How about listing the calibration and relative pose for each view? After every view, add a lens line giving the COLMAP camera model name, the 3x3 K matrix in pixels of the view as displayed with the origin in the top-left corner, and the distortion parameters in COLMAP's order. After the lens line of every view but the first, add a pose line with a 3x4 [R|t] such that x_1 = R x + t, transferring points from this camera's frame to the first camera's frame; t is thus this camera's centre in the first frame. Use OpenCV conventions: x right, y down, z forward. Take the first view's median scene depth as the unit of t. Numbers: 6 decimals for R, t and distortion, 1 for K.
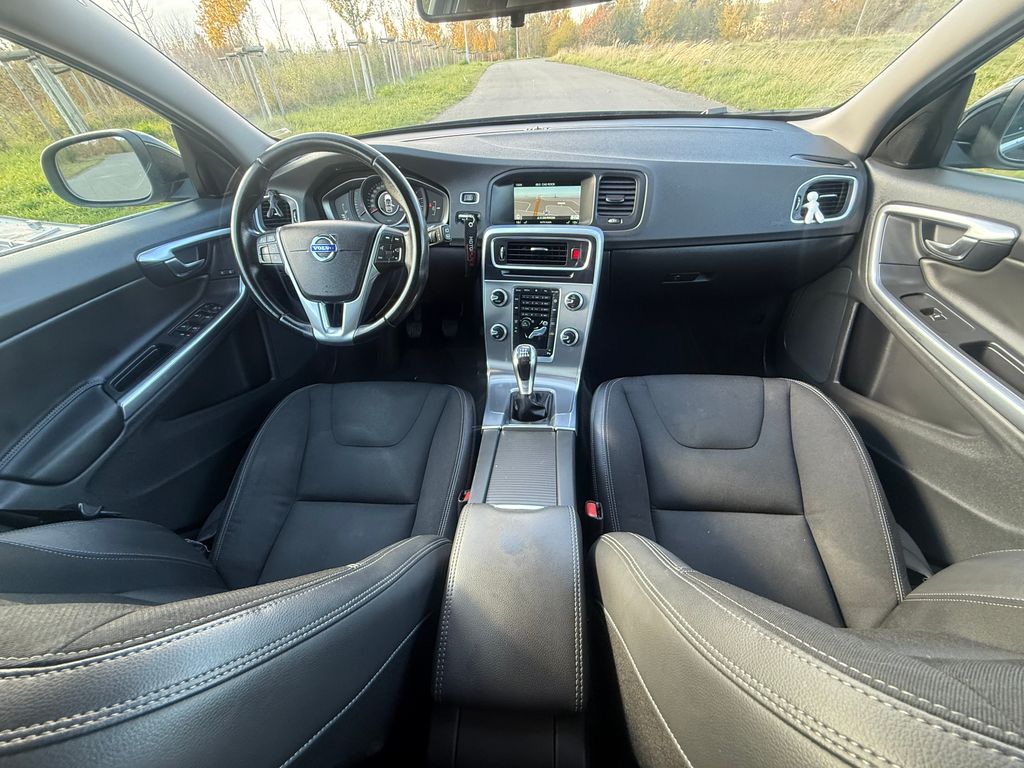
lens RADIAL K [[412.8, 0, 506.3], [0, 412.8, 380.2], [0, 0, 1]] dist [-0.001918, 0.000759]
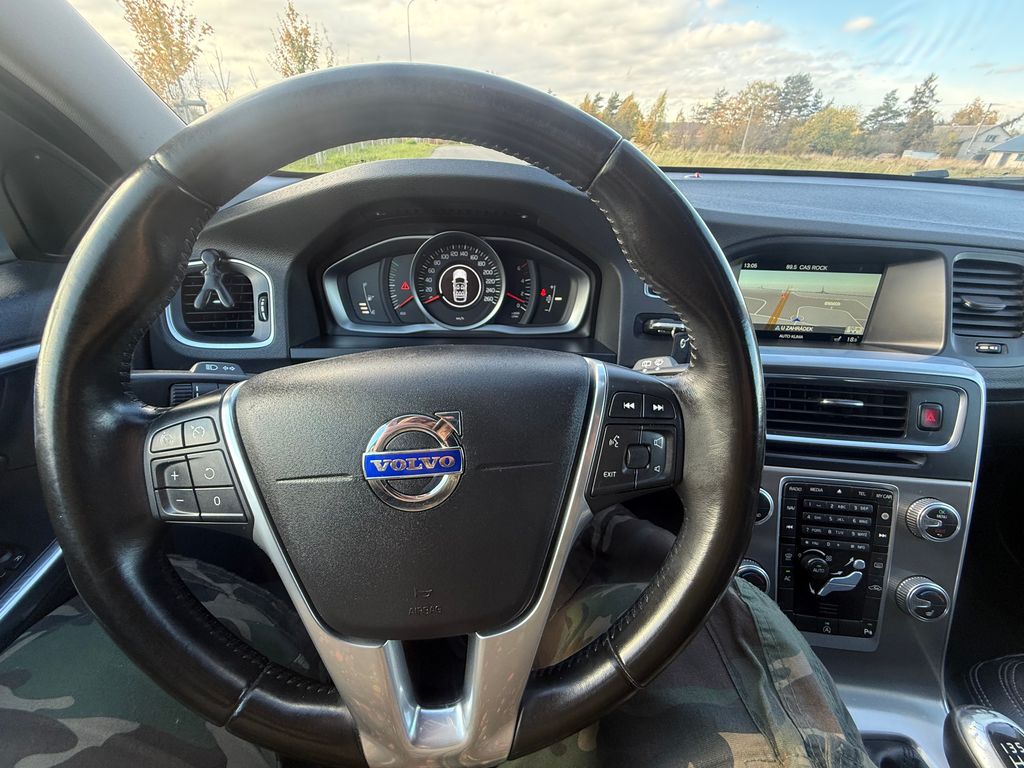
lens RADIAL K [[412.8, 0, 508.4], [0, 412.8, 384.0], [0, 0, 1]] dist [-0.001918, 0.000759]
pose [[0.988870, 0.003974, 0.148727, -0.351080], [0.017187, 0.989900, -0.140723, -0.275968], [-0.147785, 0.141713, 0.978814, 0.596010]]
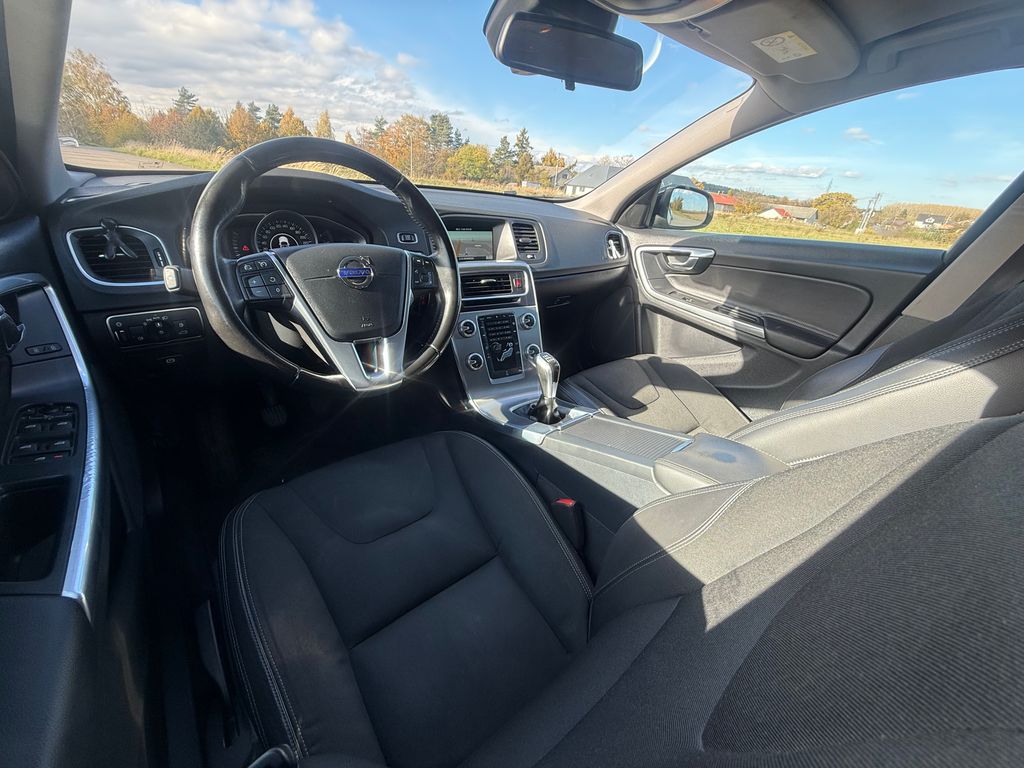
lens RADIAL K [[412.8, 0, 508.6], [0, 412.8, 383.9], [0, 0, 1]] dist [-0.001918, 0.000759]
pose [[0.693358, -0.204983, 0.690823, -0.692541], [0.338592, 0.938939, -0.061230, 0.025772], [-0.636090, 0.276361, 0.720427, 0.245550]]
